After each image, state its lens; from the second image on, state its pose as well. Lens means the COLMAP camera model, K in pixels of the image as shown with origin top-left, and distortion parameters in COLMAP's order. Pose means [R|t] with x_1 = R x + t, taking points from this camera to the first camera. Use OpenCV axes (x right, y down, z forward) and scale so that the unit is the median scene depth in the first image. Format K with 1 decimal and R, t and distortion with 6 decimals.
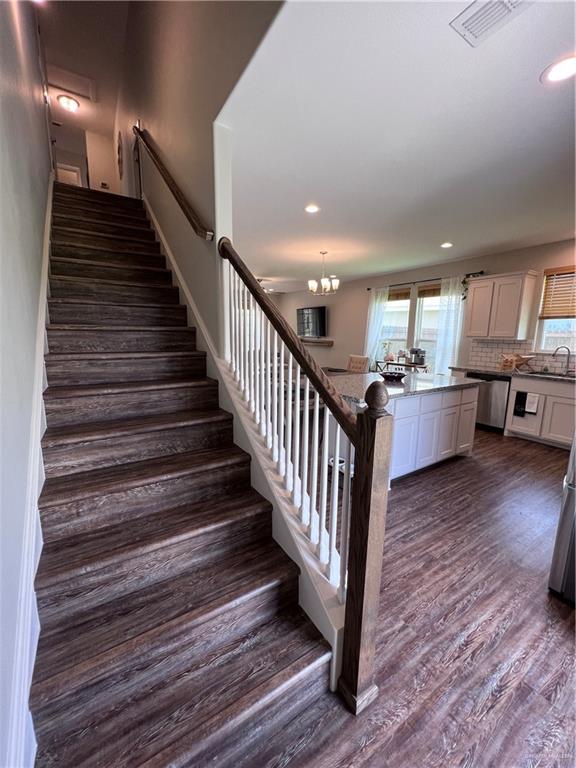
lens RADIAL K [[309.4, 0, 288.0], [0, 309.4, 384.0], [0, 0, 1]] dist [-0.000736, -0.000137]
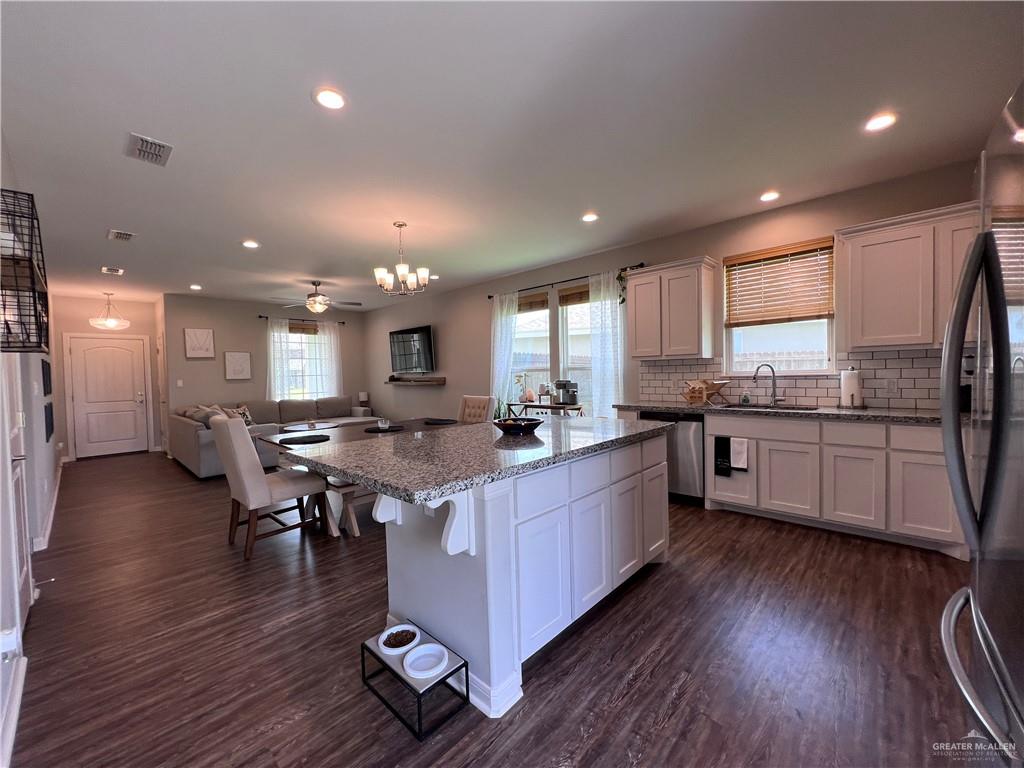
lens RADIAL K [[410.7, 0, 511.3], [0, 410.7, 383.8], [0, 0, 1]] dist [-0.000142, -0.000274]
pose [[0.968757, -0.042268, 0.244384, 0.115510], [0.075853, 0.988649, -0.129693, -0.004538], [-0.236128, 0.144178, 0.960966, 0.236165]]
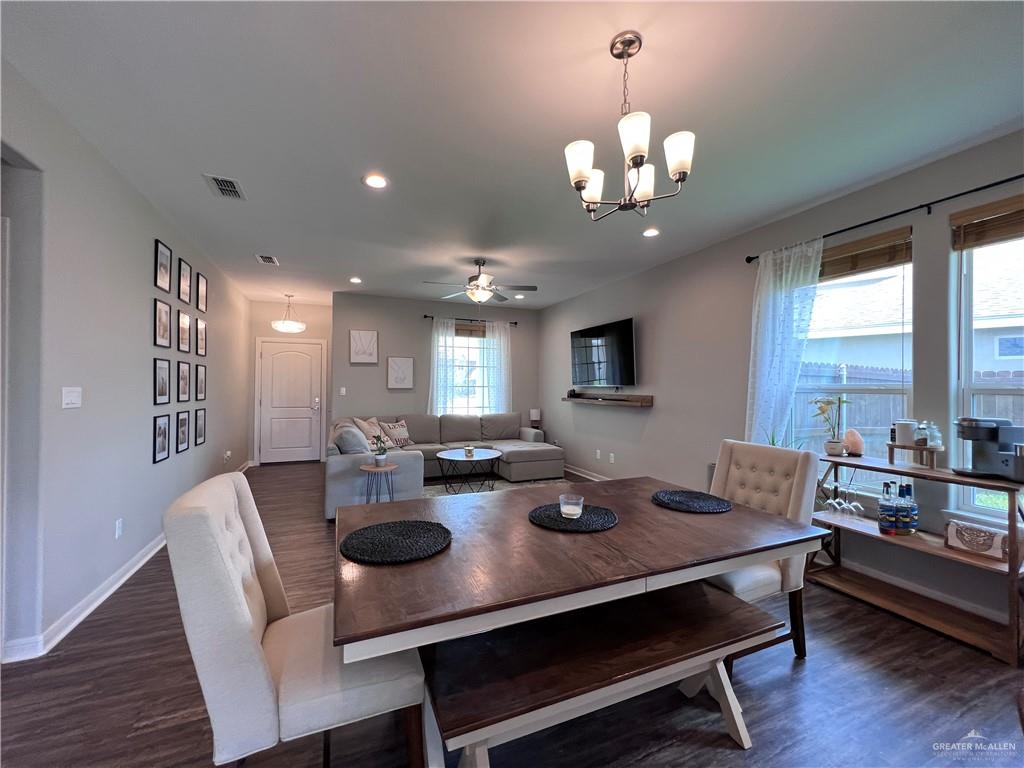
lens RADIAL K [[410.7, 0, 511.3], [0, 410.7, 383.8], [0, 0, 1]] dist [-0.000142, -0.000274]
pose [[0.986754, -0.005877, -0.162116, 0.075493], [-0.022346, 0.984893, -0.171714, -0.091135], [0.160676, 0.173062, 0.971716, 0.701210]]
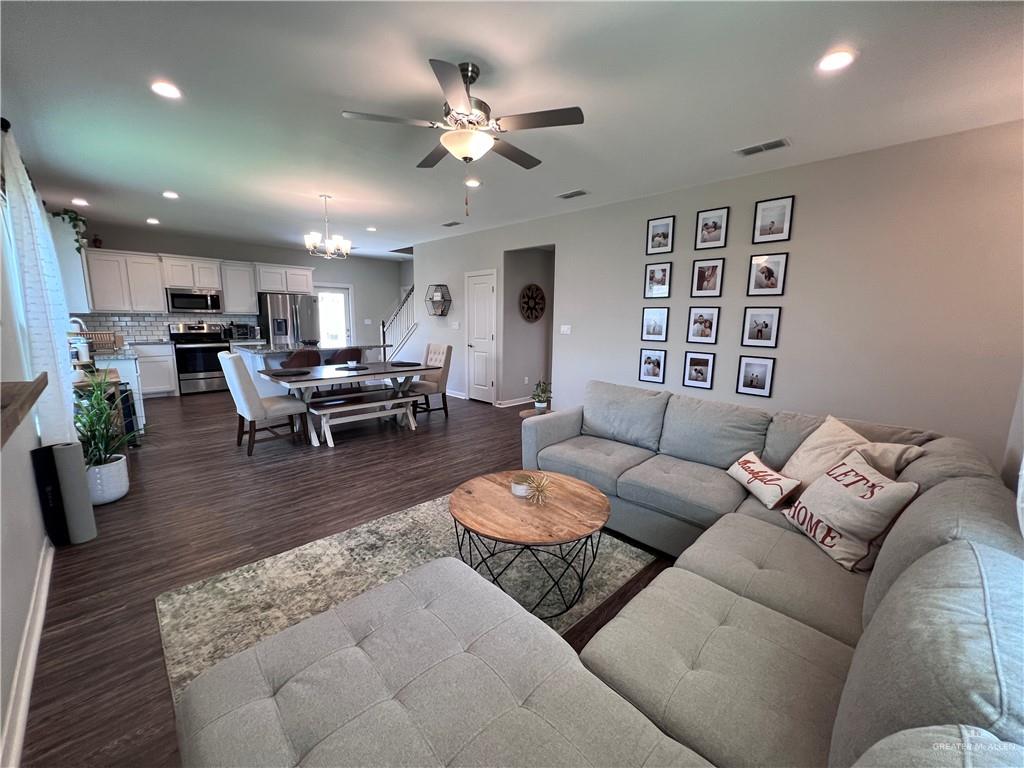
lens RADIAL K [[410.7, 0, 511.3], [0, 410.7, 383.8], [0, 0, 1]] dist [-0.000142, -0.000274]
pose [[-0.975658, 0.009735, -0.219083, -0.089225], [-0.061413, 0.946912, 0.315571, -0.340643], [0.210524, 0.321344, -0.923265, 2.077943]]
